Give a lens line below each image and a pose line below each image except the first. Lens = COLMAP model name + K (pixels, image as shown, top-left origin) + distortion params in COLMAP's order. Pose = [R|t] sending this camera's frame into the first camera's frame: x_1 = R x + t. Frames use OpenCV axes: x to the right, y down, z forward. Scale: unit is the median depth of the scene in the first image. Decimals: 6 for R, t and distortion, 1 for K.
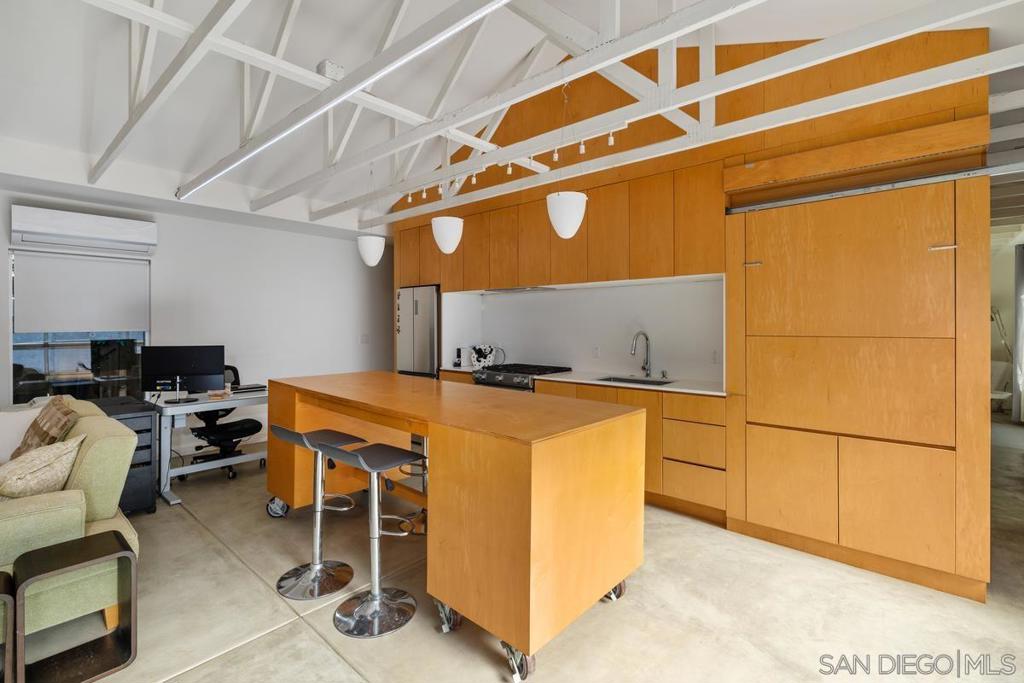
lens RADIAL K [[467.4, 0, 511.5], [0, 467.4, 324.2], [0, 0, 1]] dist [-0.002717, -0.000437]
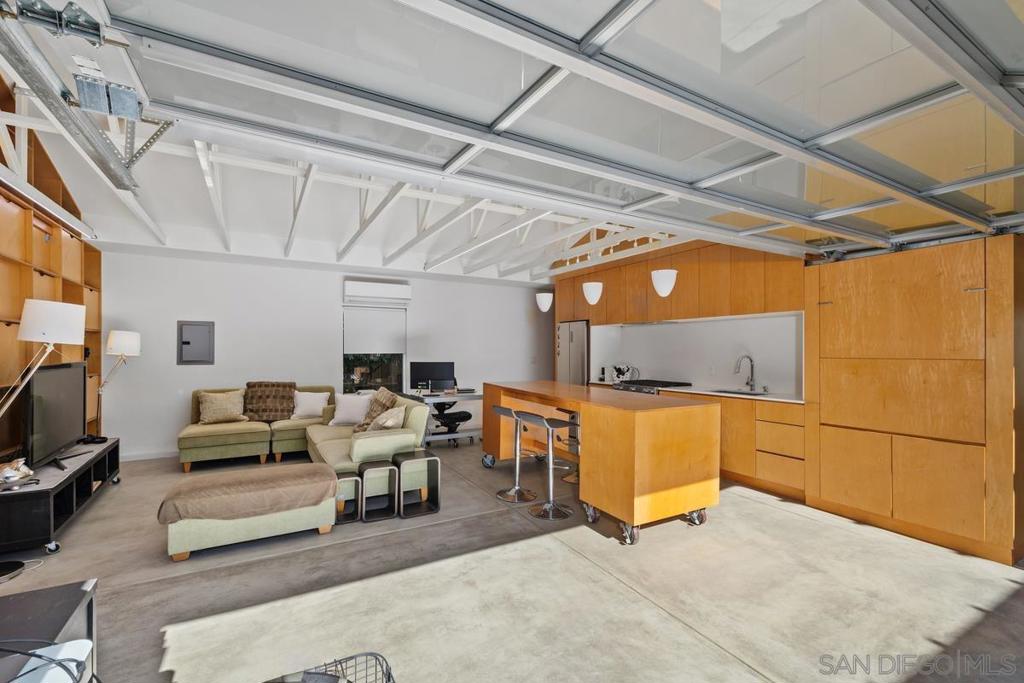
lens RADIAL K [[444.5, 0, 515.3], [0, 444.5, 348.2], [0, 0, 1]] dist [0.001887, 0.000129]
pose [[0.949085, 0.000802, -0.315020, 0.069402], [-0.002135, 0.999990, -0.003886, 0.003684], [0.315014, 0.004360, 0.949077, -0.399955]]
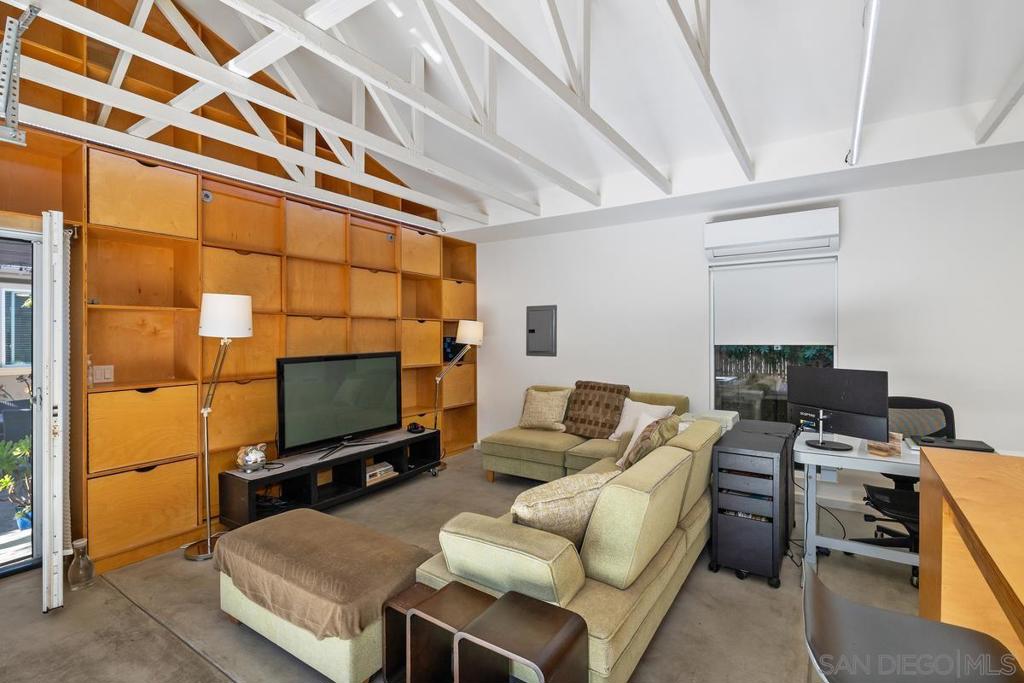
lens RADIAL K [[477.5, 0, 506.4], [0, 477.5, 334.8], [0, 0, 1]] dist [-0.003850, -0.000618]
pose [[0.131008, -0.000467, -0.991381, -0.052555], [0.006399, 0.999979, 0.000375, -0.007353], [0.991361, -0.006393, 0.131008, 0.415893]]
